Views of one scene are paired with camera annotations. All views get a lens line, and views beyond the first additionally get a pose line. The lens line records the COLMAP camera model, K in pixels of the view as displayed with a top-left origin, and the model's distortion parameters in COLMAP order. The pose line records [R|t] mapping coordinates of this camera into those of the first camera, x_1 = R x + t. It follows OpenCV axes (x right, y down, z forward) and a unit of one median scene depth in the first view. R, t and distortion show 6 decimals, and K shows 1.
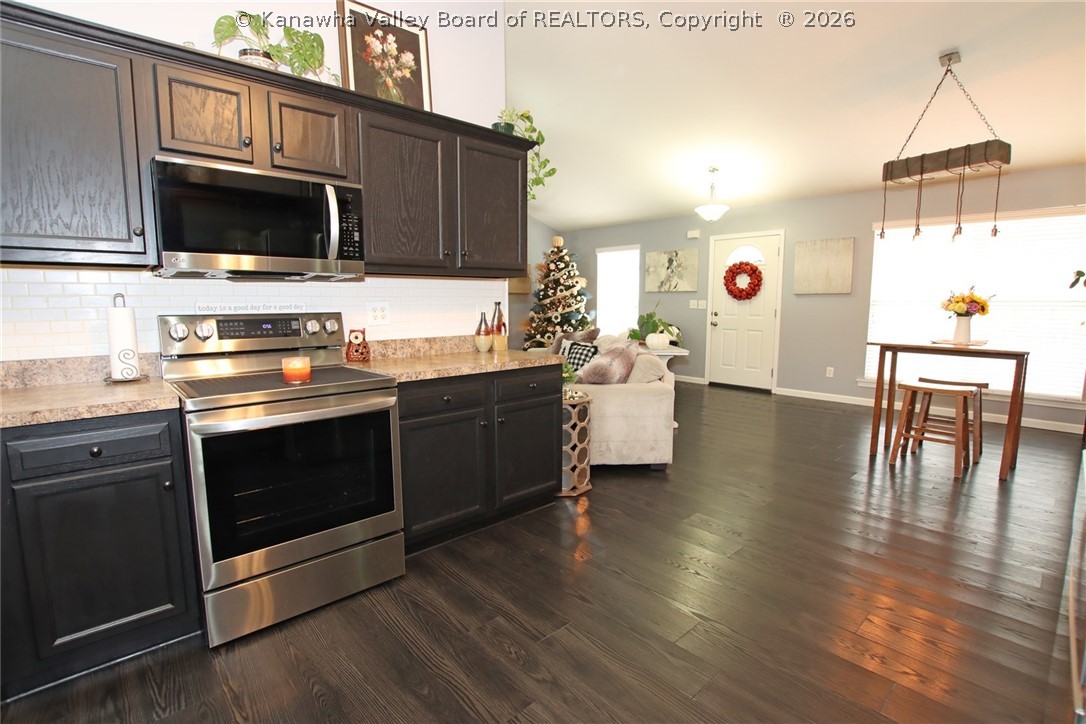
lens RADIAL K [[504.8, 0, 538.5], [0, 504.8, 361.5], [0, 0, 1]] dist [-0.026747, 0.000947]
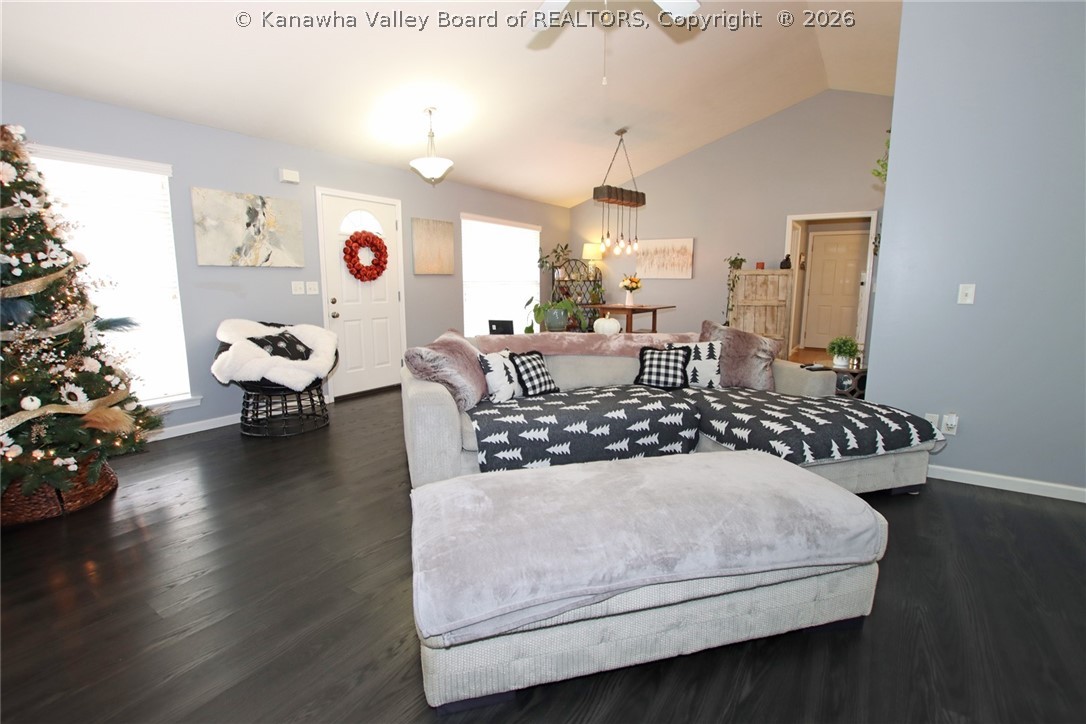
lens RADIAL K [[504.8, 0, 538.5], [0, 504.8, 361.5], [0, 0, 1]] dist [-0.026747, 0.000947]
pose [[-0.247122, -0.152781, 0.956864, -0.413525], [0.114381, 0.975988, 0.185375, -0.110589], [-0.962210, 0.155258, -0.223713, 0.902631]]
